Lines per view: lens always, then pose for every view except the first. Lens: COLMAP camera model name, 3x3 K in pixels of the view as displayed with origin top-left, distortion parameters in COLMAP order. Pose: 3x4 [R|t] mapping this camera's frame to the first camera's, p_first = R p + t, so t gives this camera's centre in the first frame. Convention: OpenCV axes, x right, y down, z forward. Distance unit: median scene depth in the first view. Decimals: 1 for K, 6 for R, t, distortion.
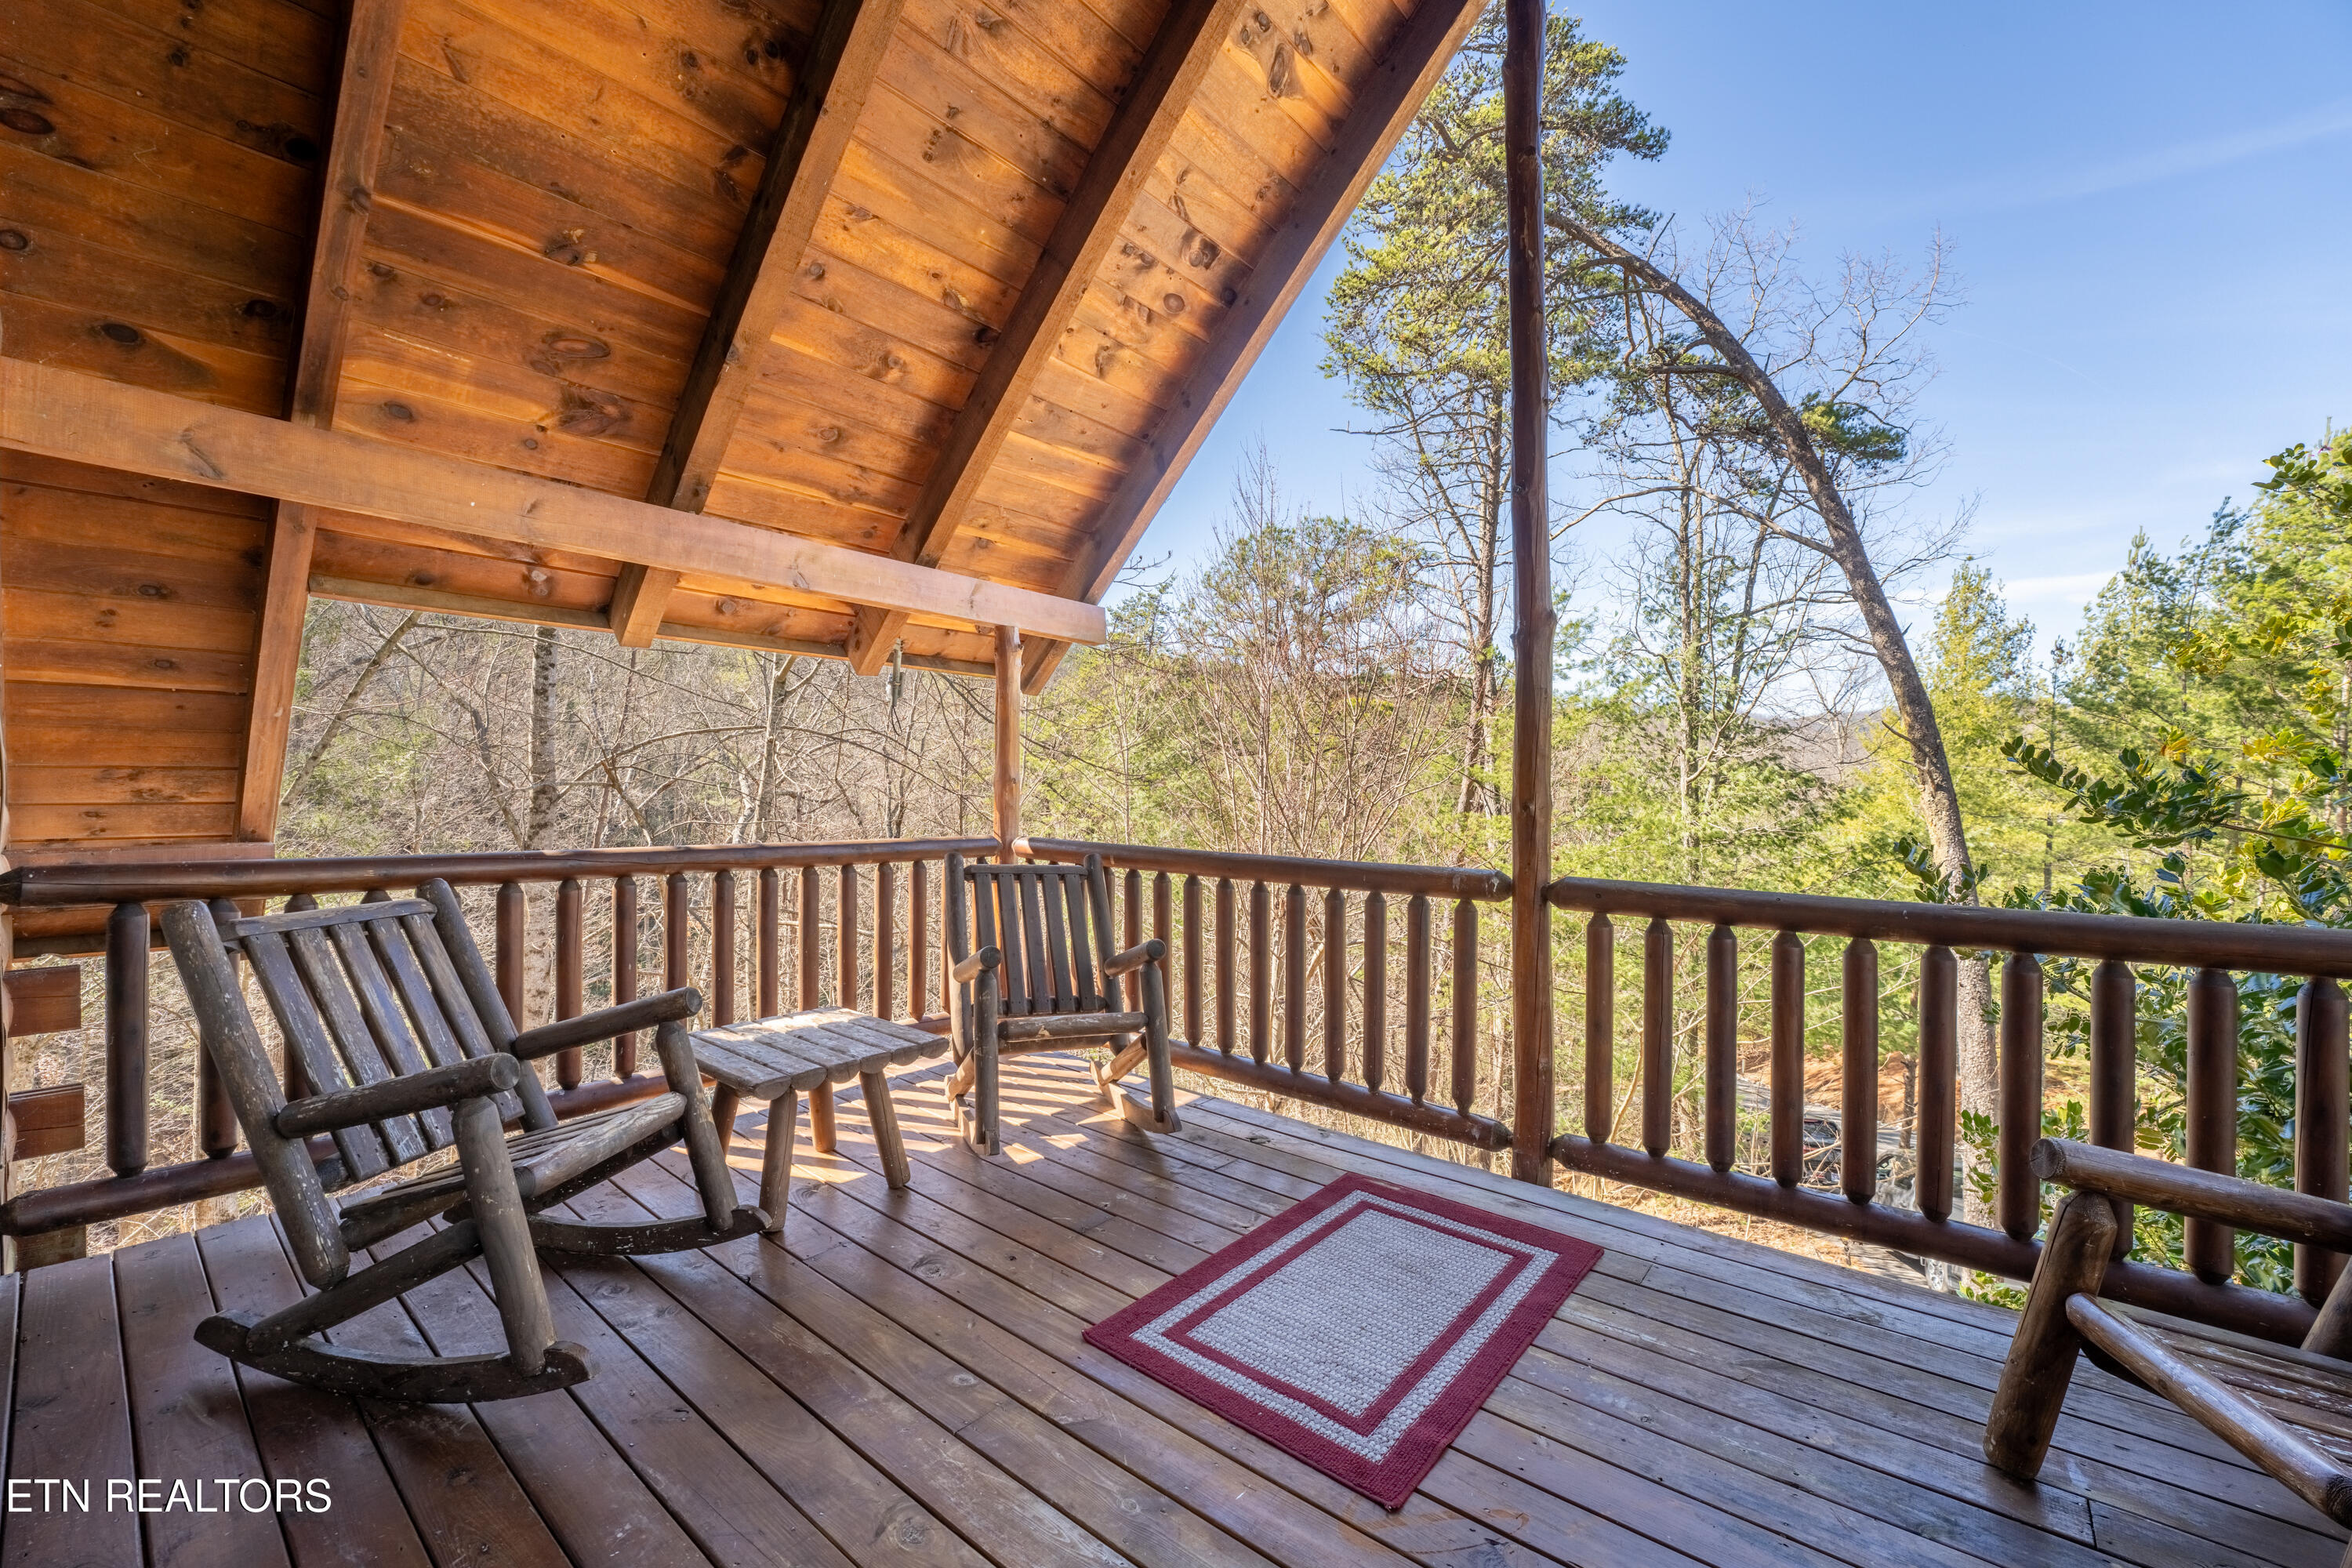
lens RADIAL K [[964.9, 0, 1181.7], [0, 964.9, 800.4], [0, 0, 1]] dist [-0.019925, -0.000150]
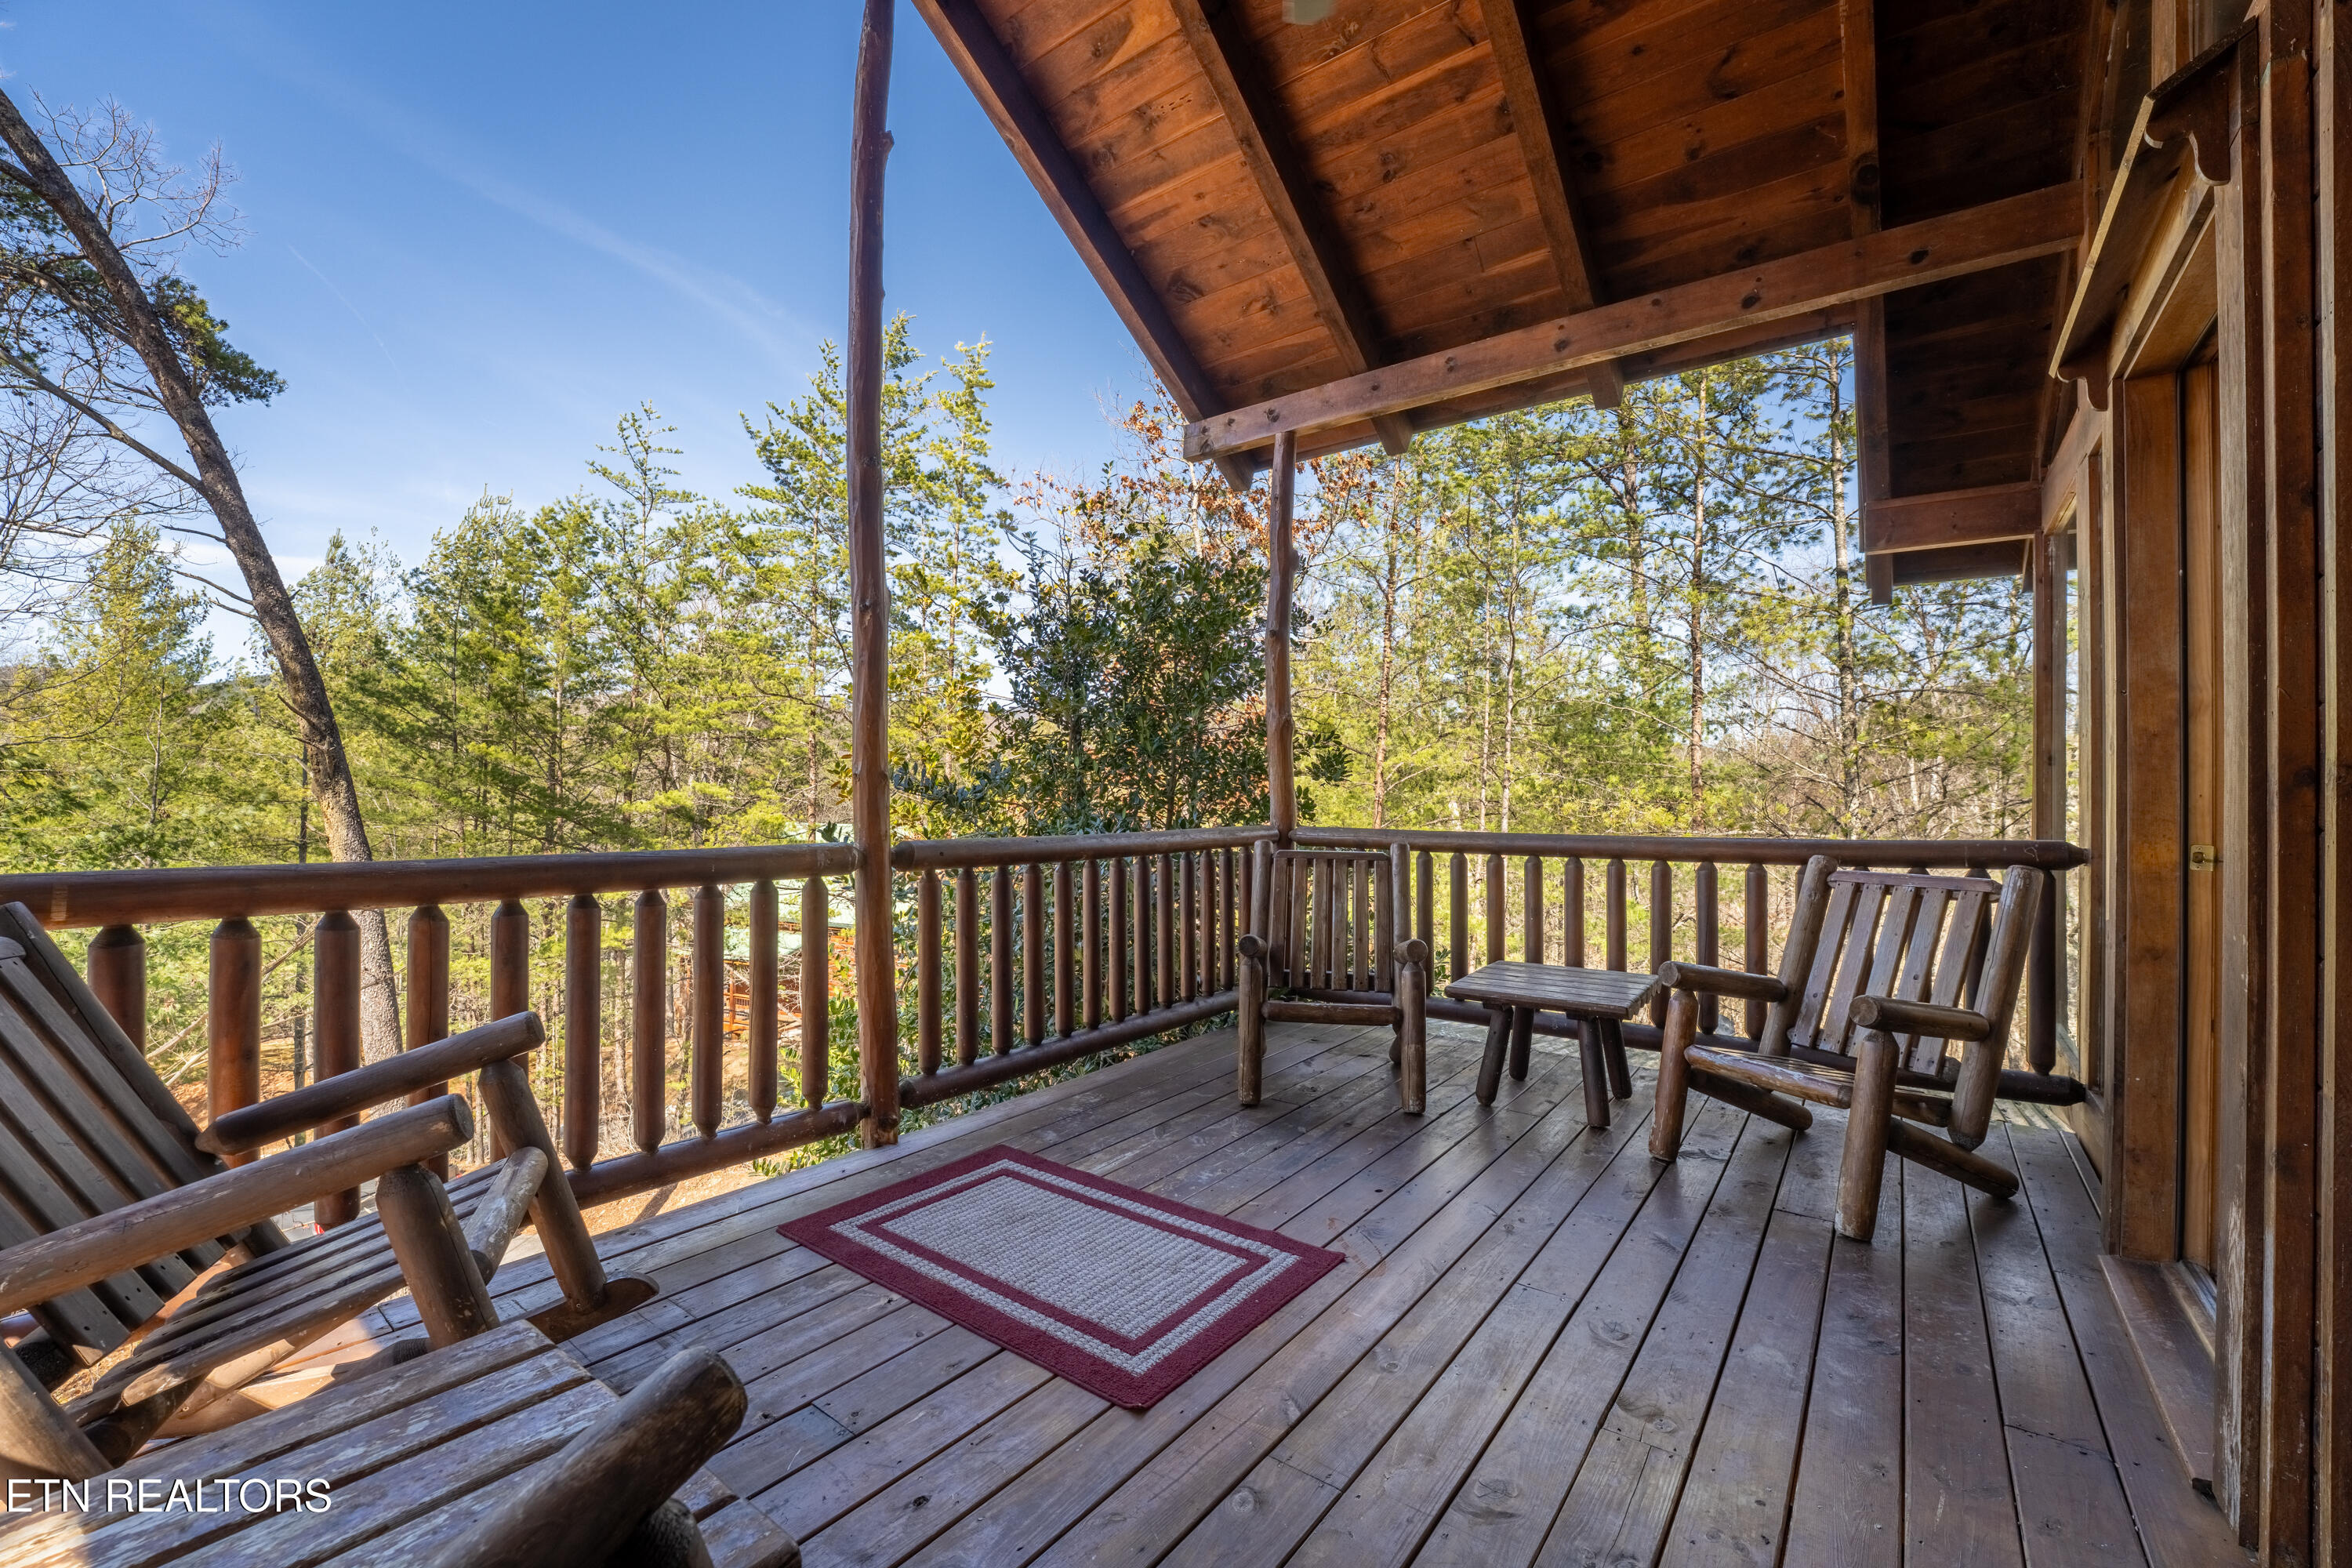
lens RADIAL K [[964.9, 0, 1151.6], [0, 964.9, 795.2], [0, 0, 1]] dist [-0.019925, -0.000150]
pose [[-0.034478, -0.013725, 0.999311, -0.641842], [0.003691, 0.999897, 0.013860, 0.012109], [-0.999399, 0.004167, -0.034423, 0.710420]]
